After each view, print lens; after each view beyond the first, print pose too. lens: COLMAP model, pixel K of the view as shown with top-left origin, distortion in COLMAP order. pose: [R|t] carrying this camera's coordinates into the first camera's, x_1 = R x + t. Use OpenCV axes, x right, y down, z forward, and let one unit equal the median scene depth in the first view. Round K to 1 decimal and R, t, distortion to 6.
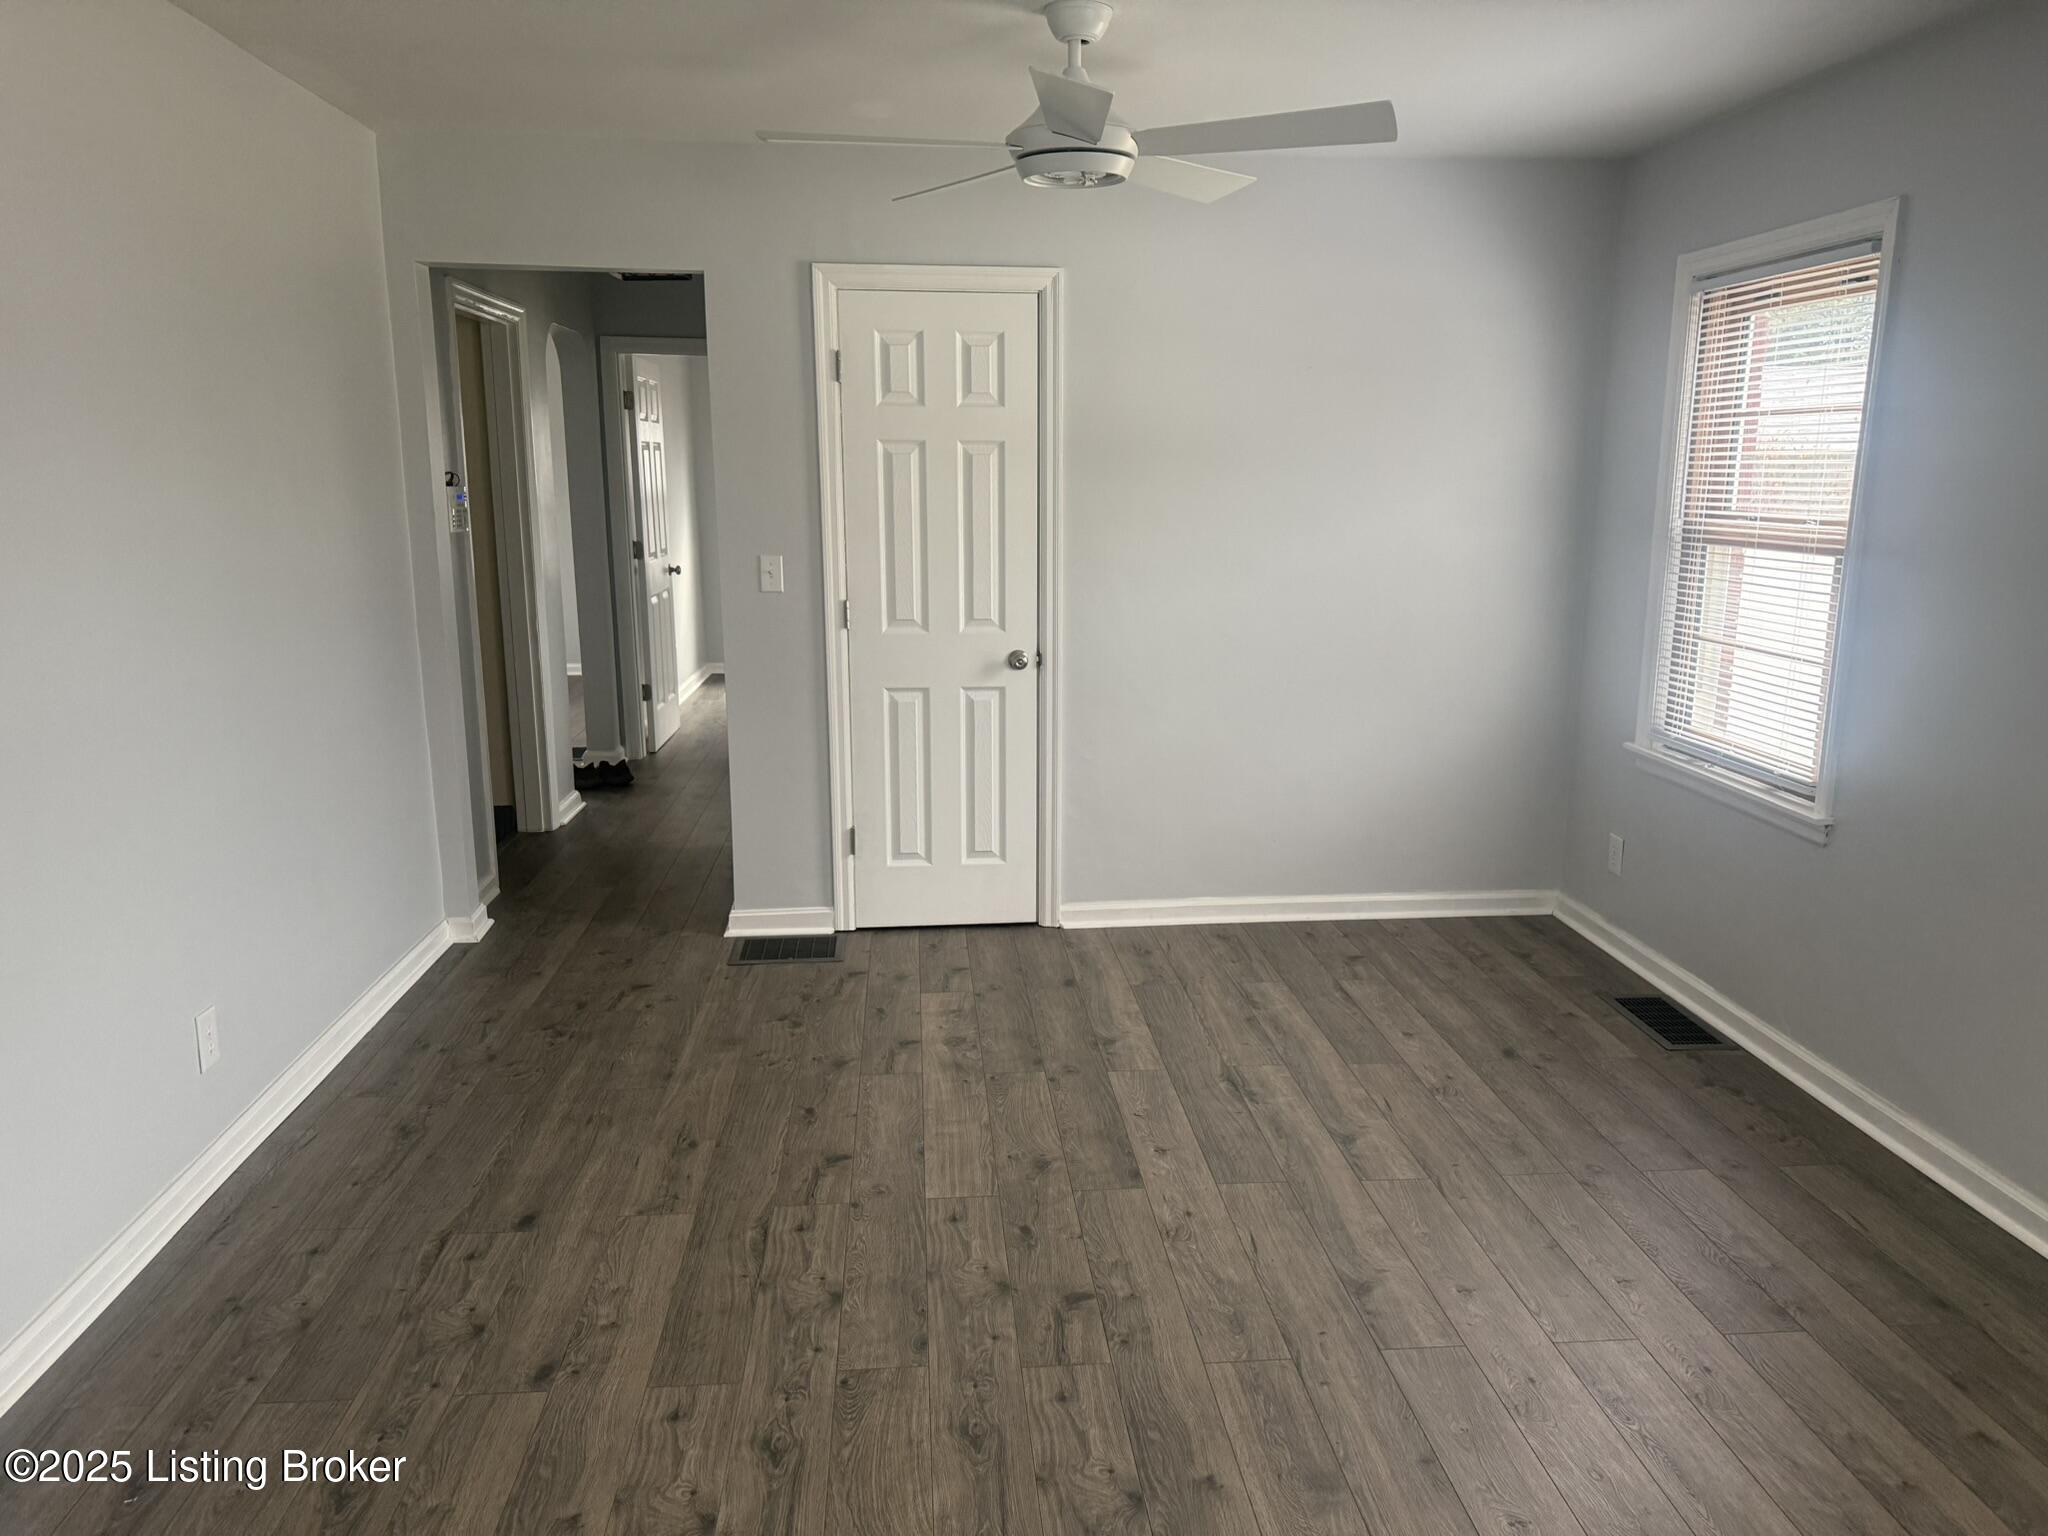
lens RADIAL K [[1471.2, 0, 1024.0], [0, 1471.2, 768.0], [0, 0, 1]] dist [0.106942, -0.145933]
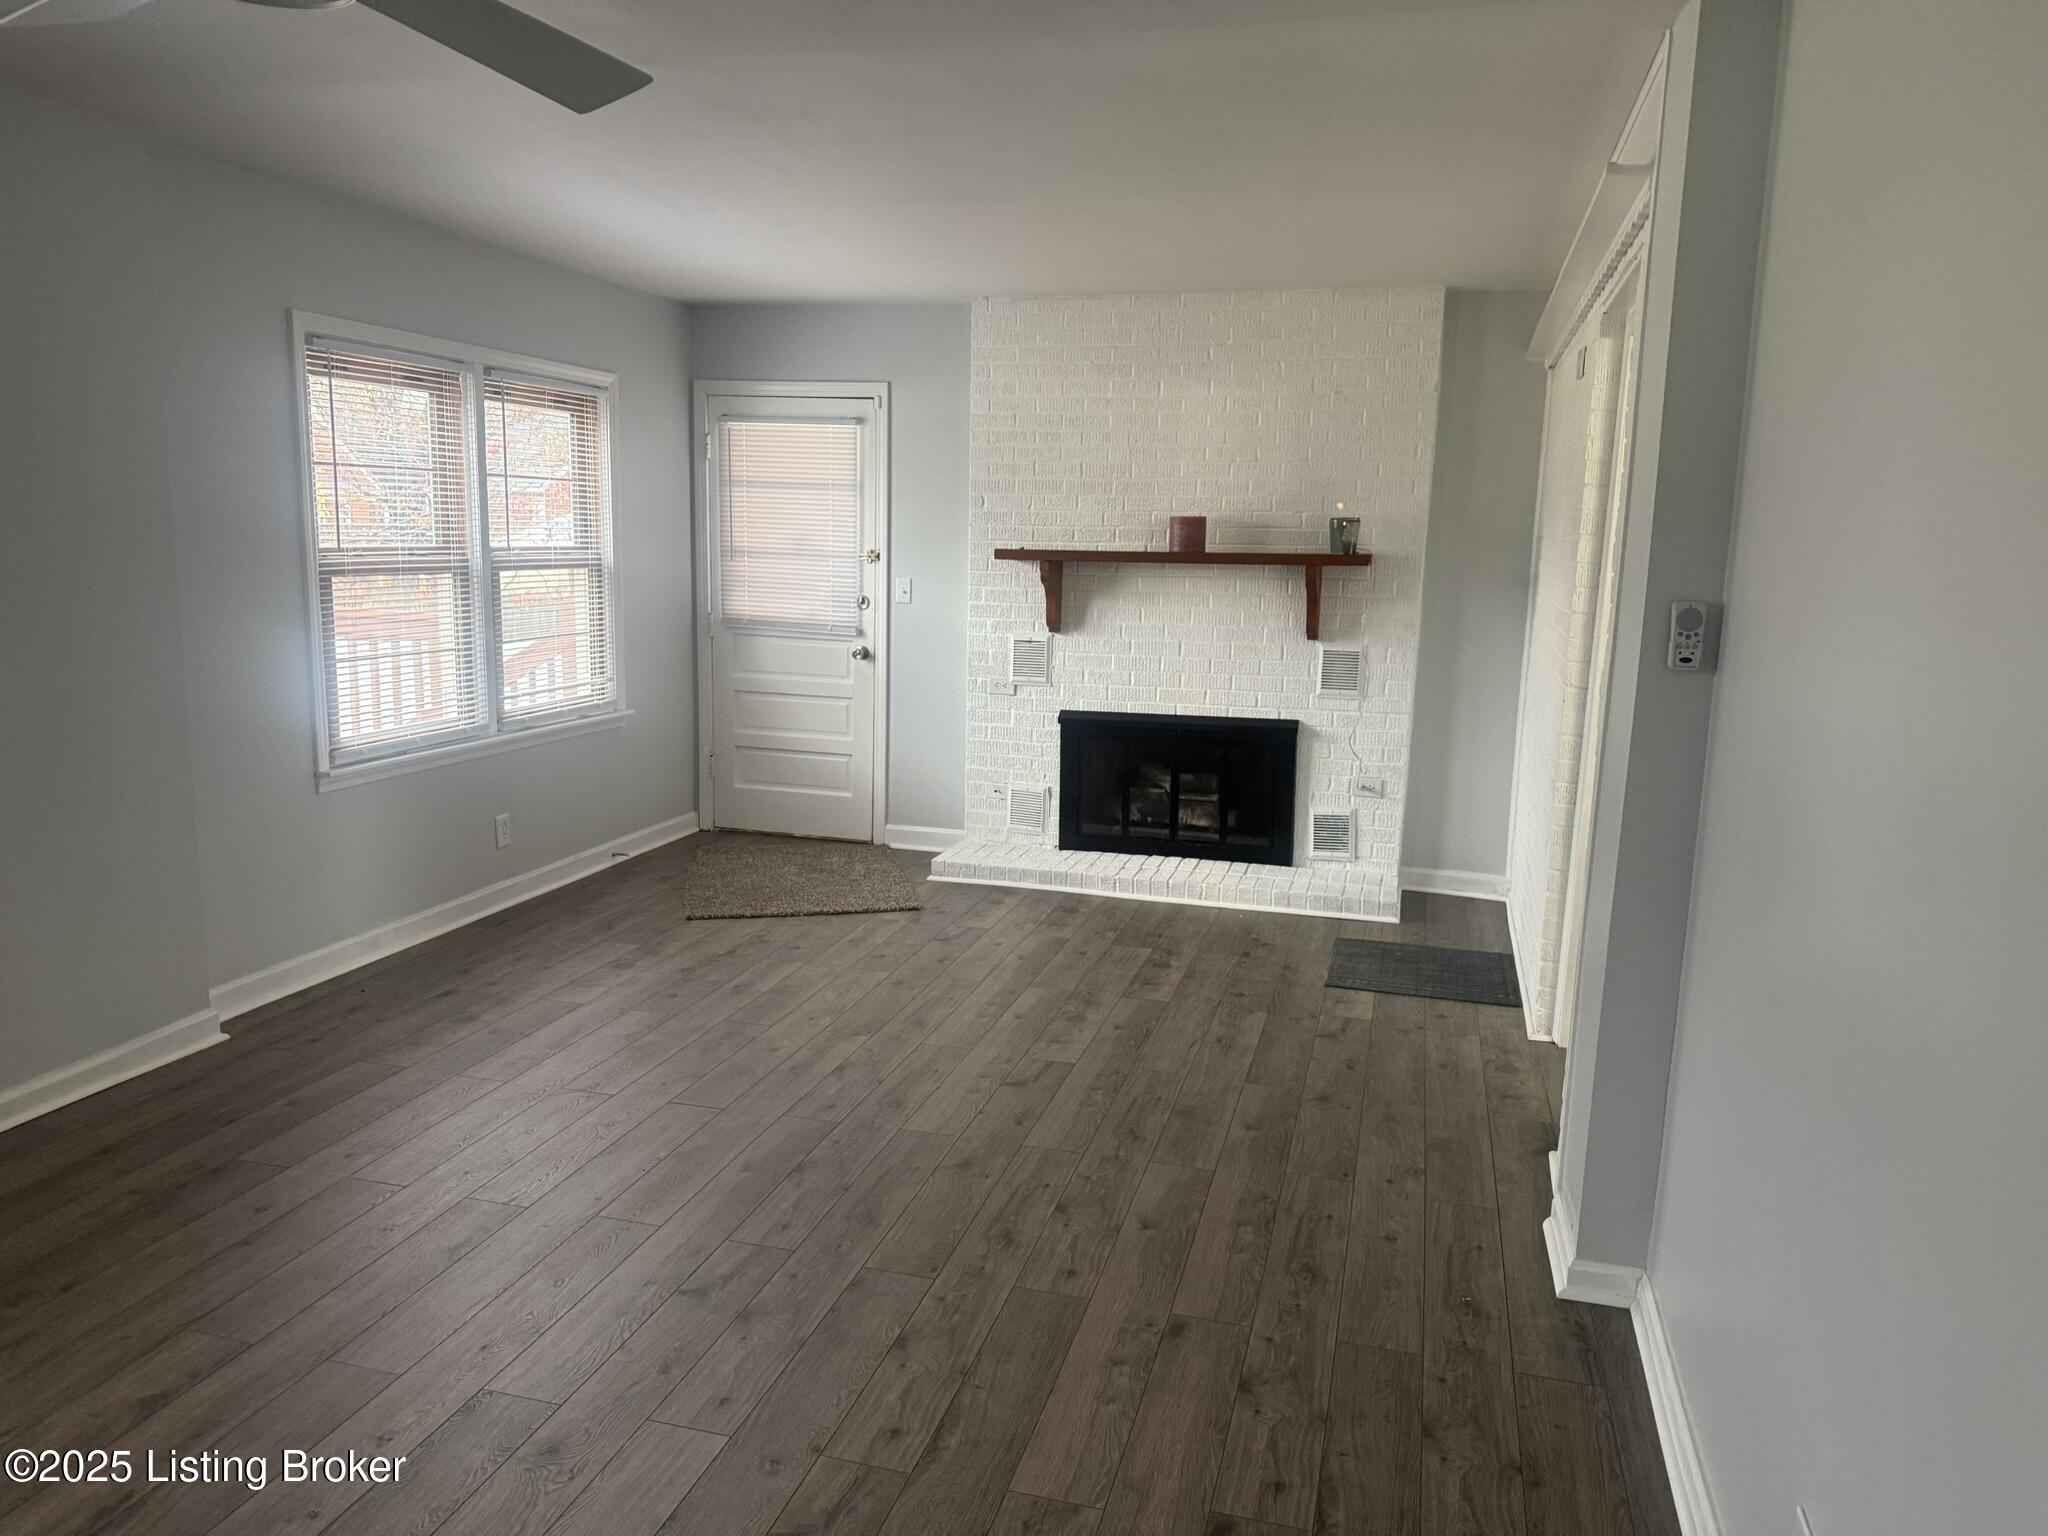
lens RADIAL K [[1471.2, 0, 1024.0], [0, 1471.2, 768.0], [0, 0, 1]] dist [0.106942, -0.145933]
pose [[-0.939645, -0.078387, 0.333052, -0.515928], [0.045678, 0.935950, 0.349157, -0.356545], [-0.339089, 0.343297, -0.875880, 1.748657]]
